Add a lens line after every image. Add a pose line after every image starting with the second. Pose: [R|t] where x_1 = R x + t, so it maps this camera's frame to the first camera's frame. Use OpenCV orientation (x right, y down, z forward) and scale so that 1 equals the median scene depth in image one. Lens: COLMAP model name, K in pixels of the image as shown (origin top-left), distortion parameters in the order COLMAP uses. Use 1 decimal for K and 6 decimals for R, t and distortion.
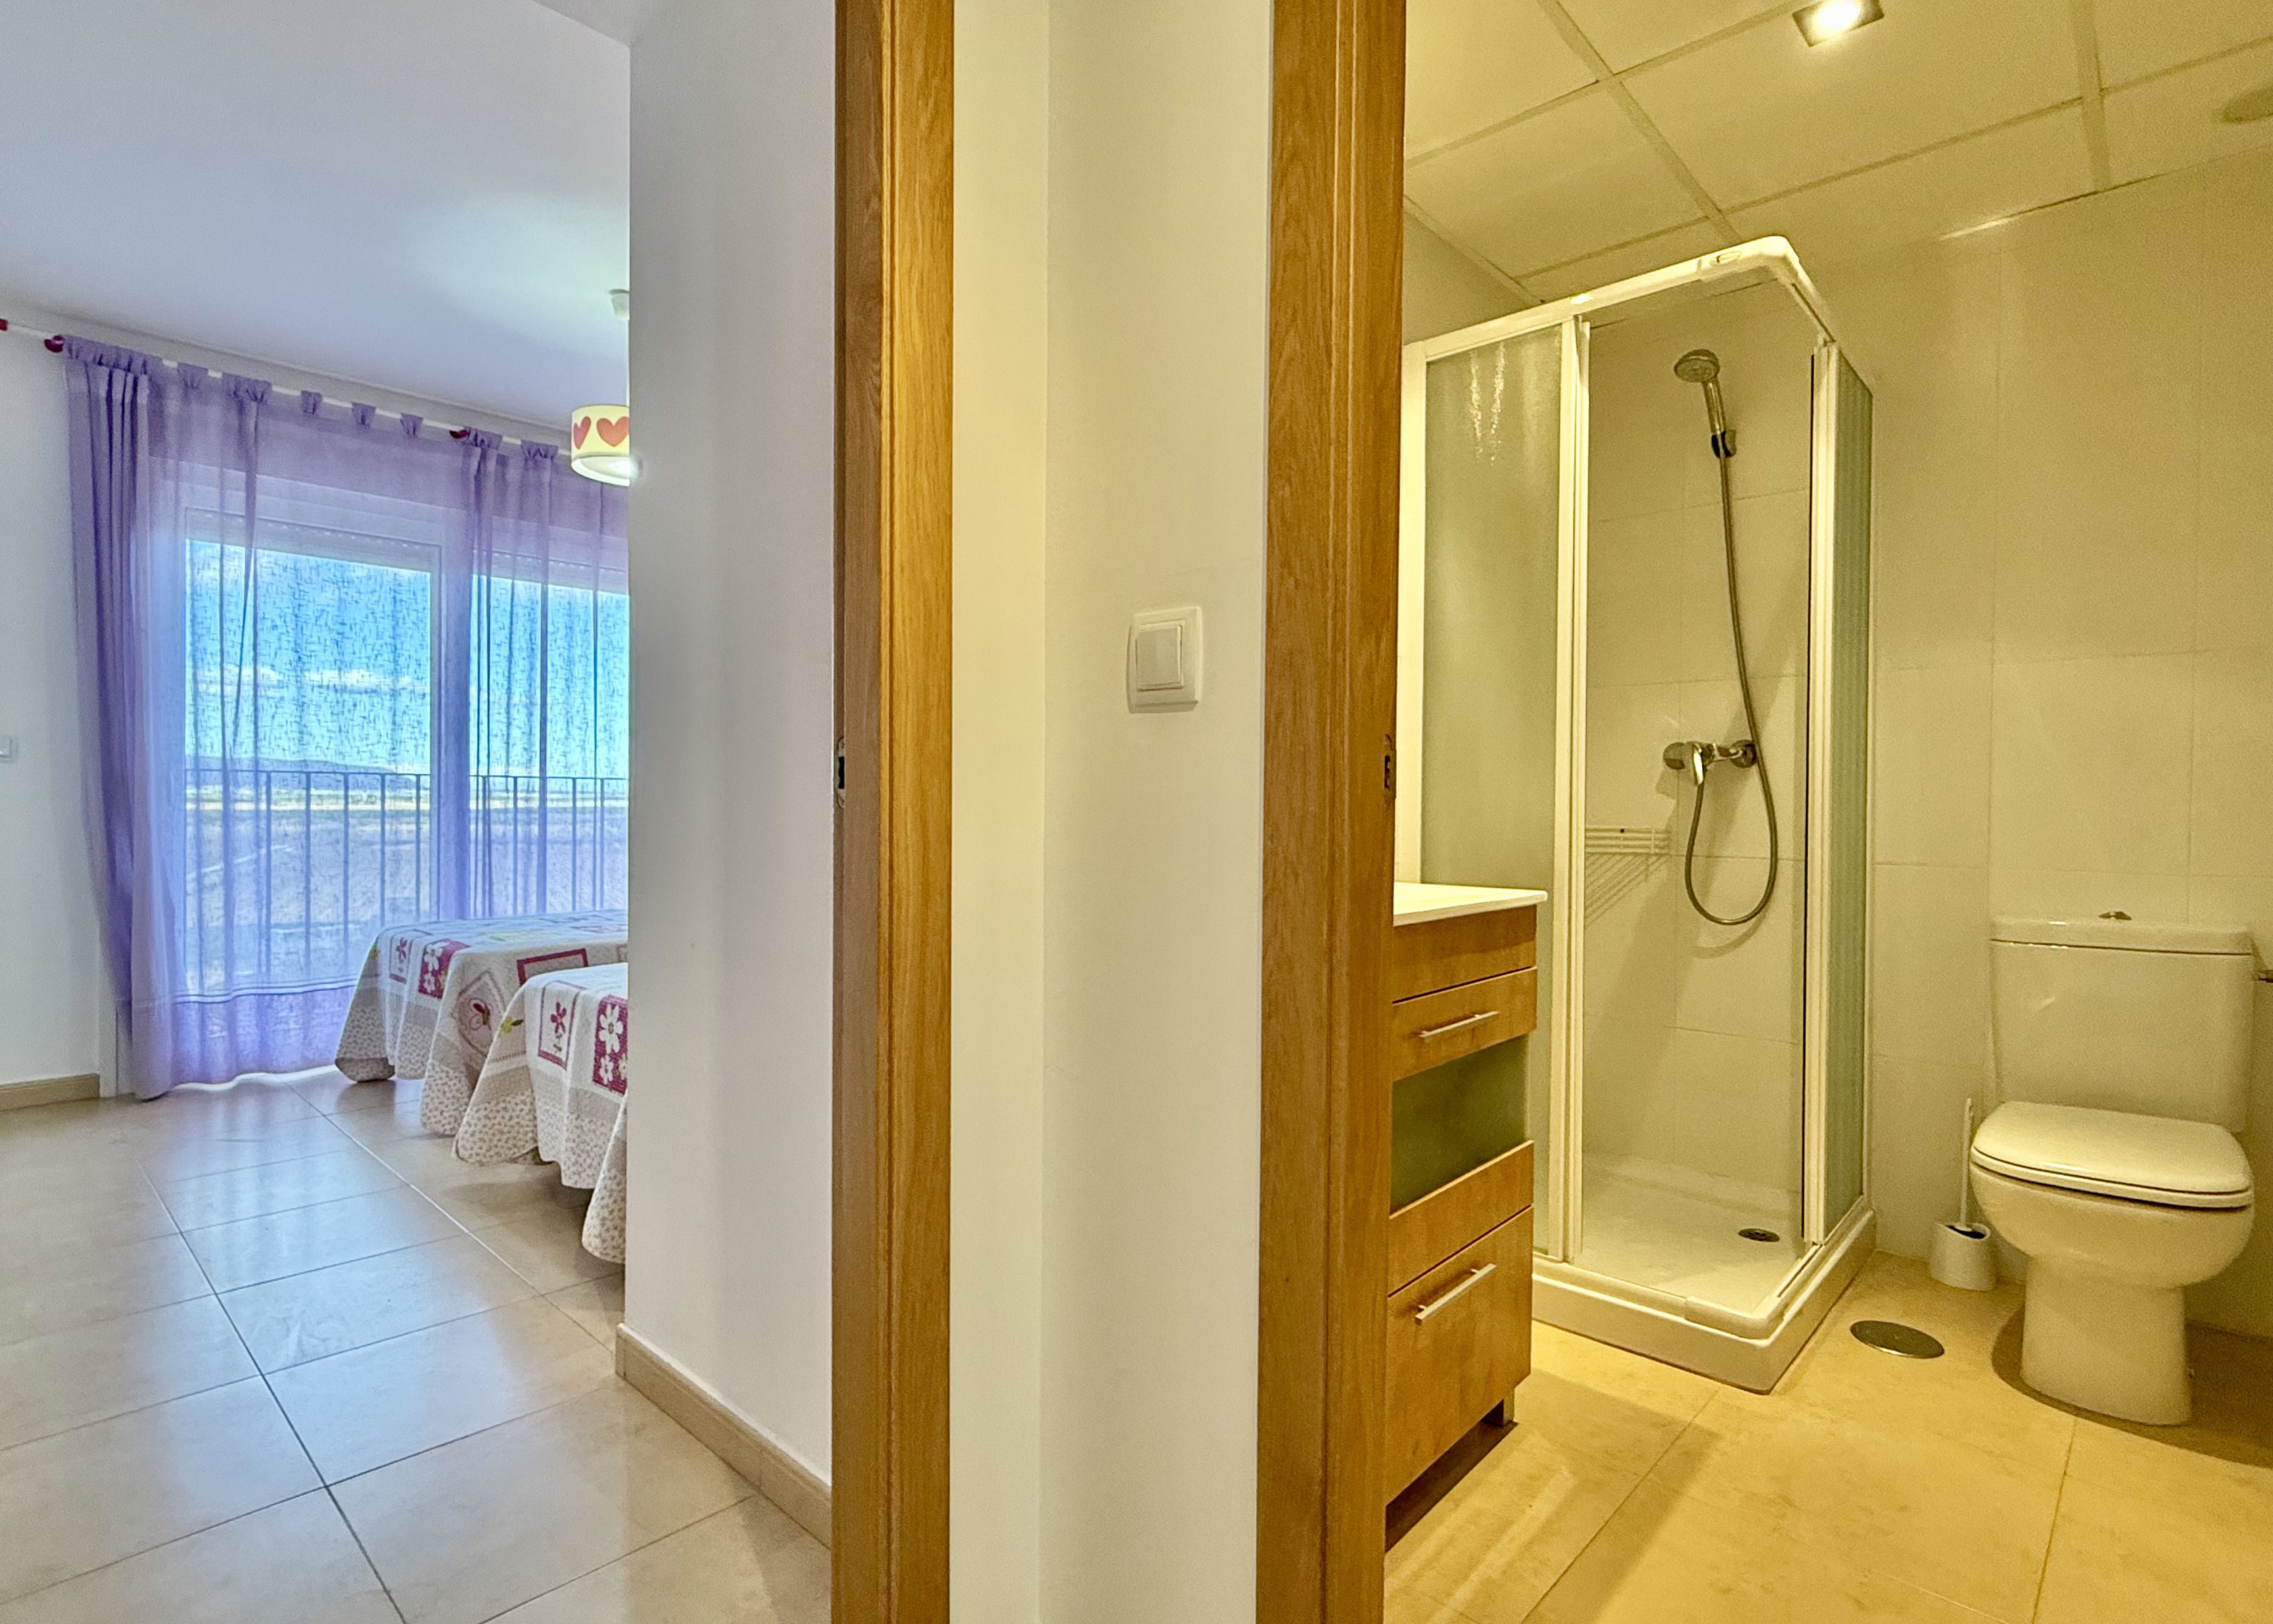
lens RADIAL K [[1136.3, 0, 1130.8], [0, 1136.3, 812.3], [0, 0, 1]] dist [-0.001302, 0.000295]
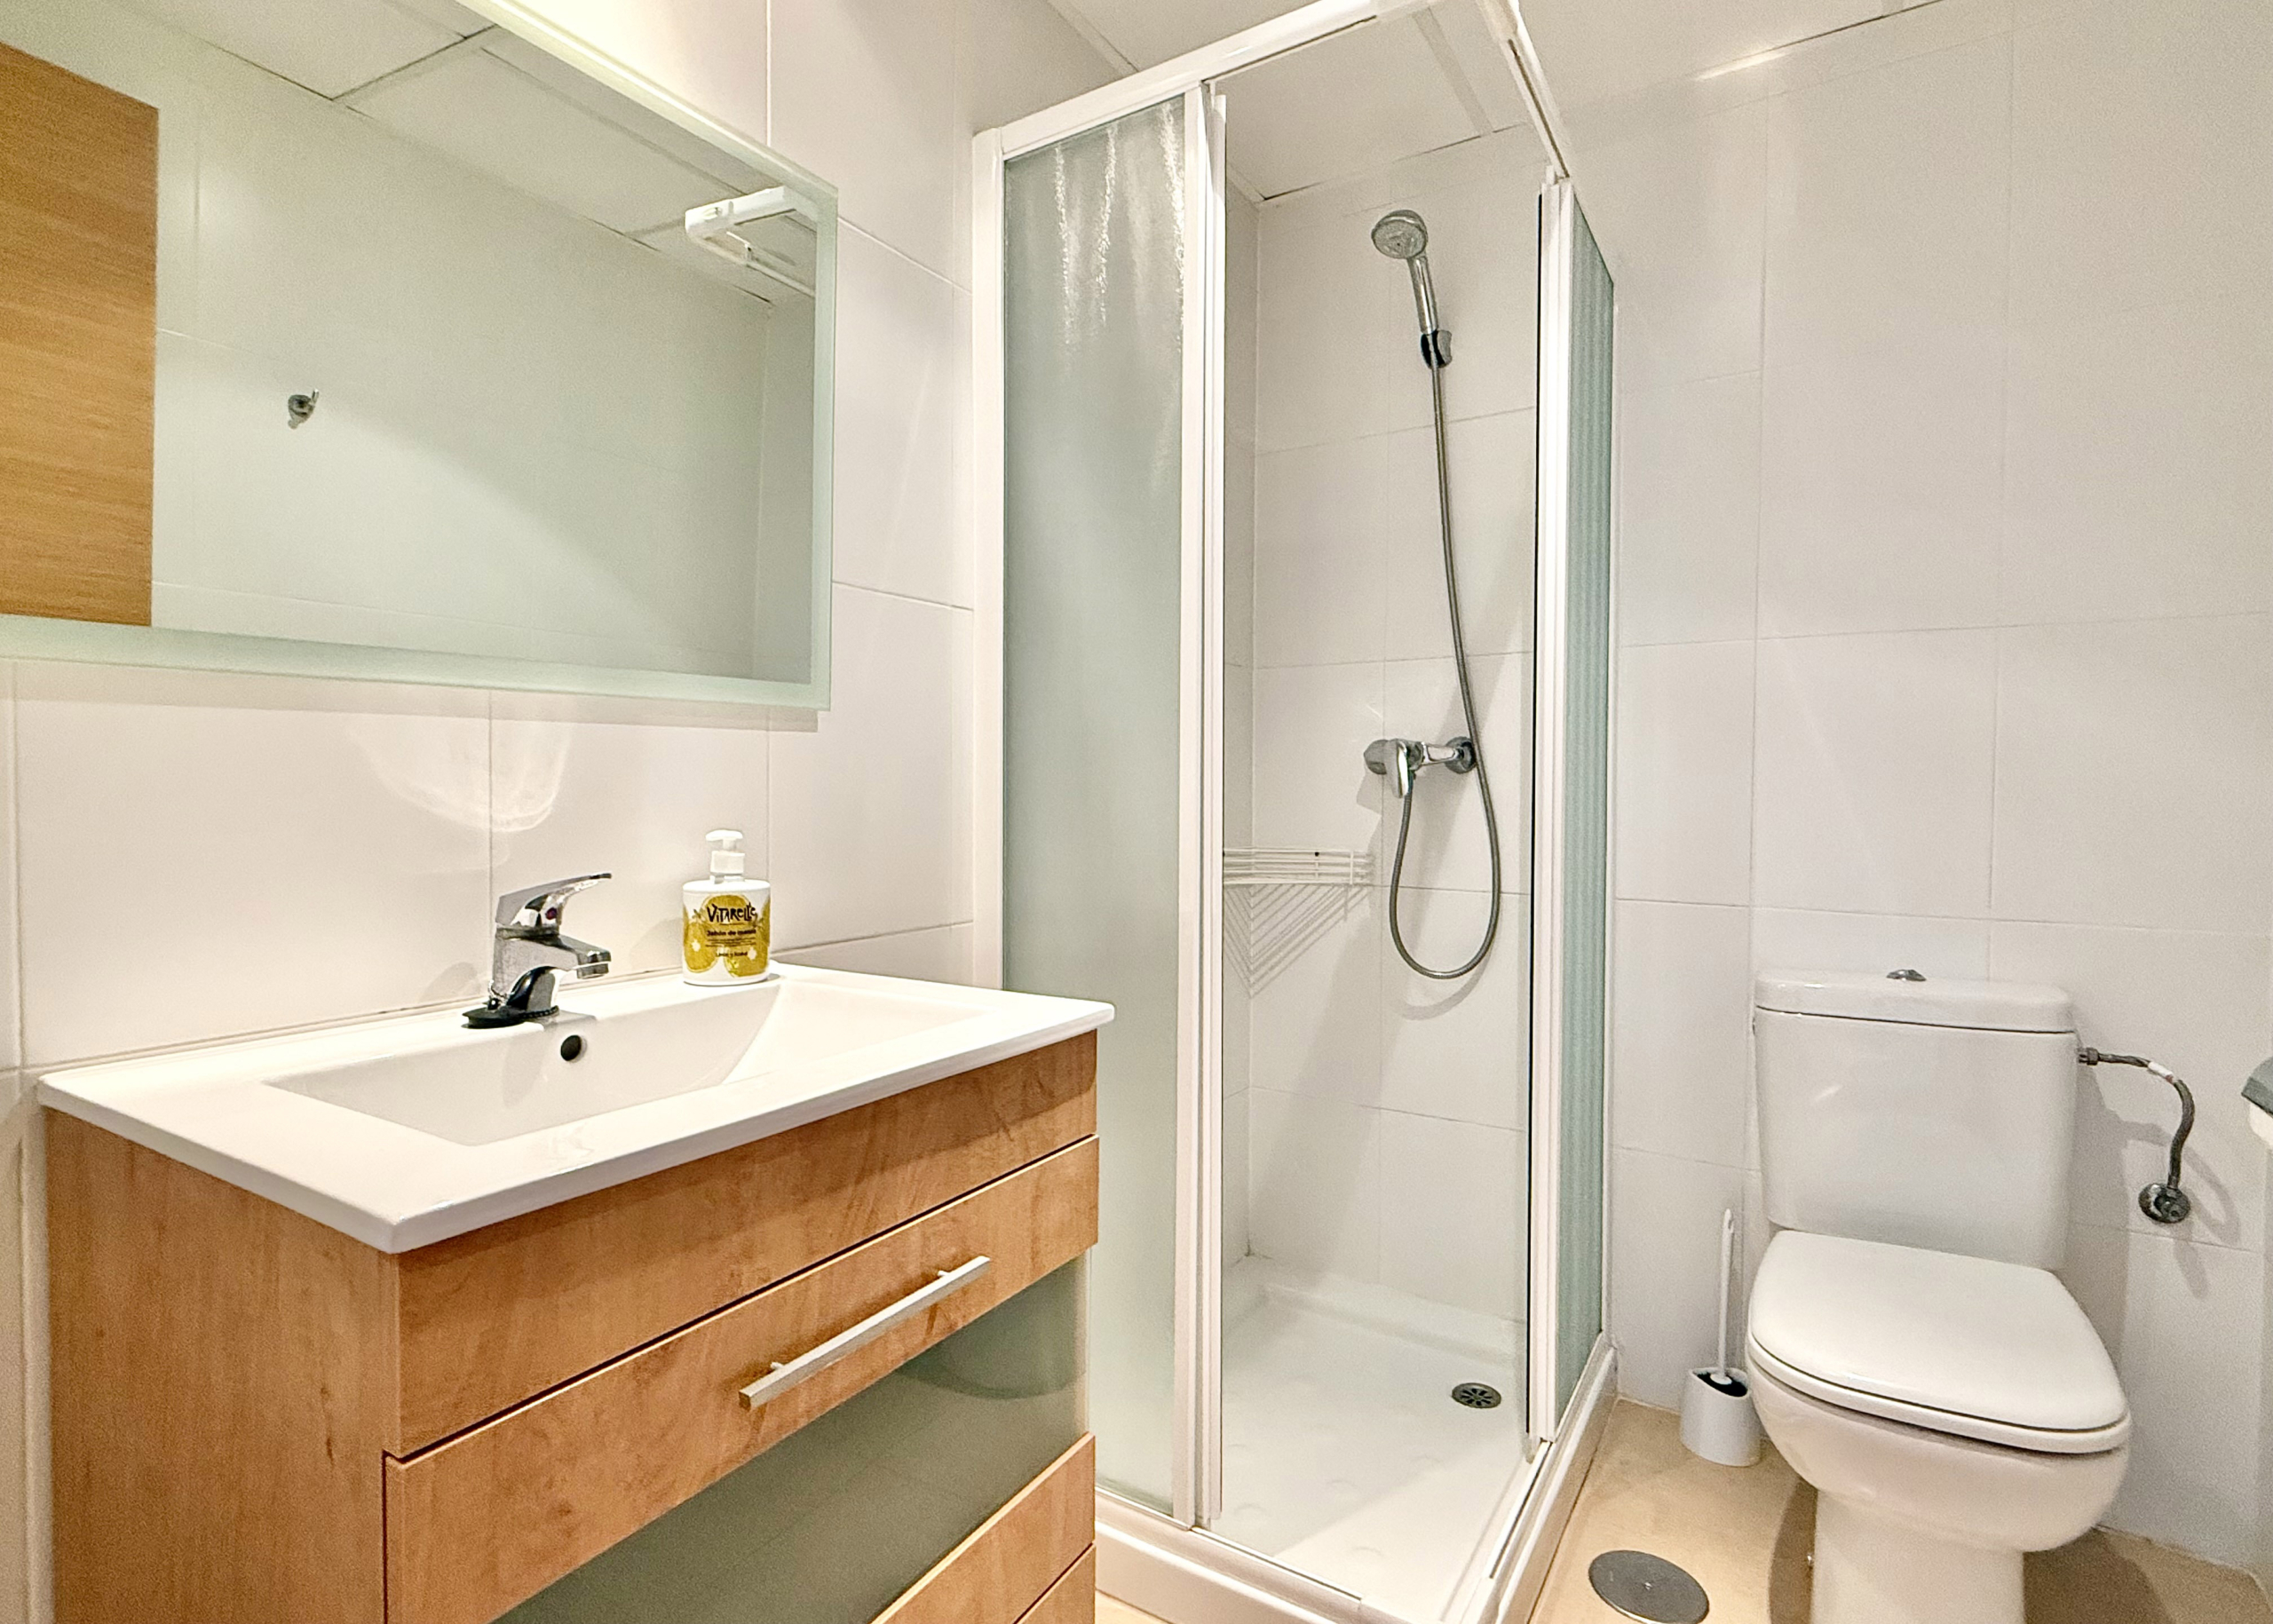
lens RADIAL K [[1140.1, 0, 1136.5], [0, 1140.1, 812.0], [0, 0, 1]] dist [0.002281, -0.000267]
pose [[0.981418, -0.006546, 0.191771, 0.187344], [0.004330, 0.999919, 0.011970, -0.024516], [-0.191834, -0.010918, 0.981367, 0.302068]]
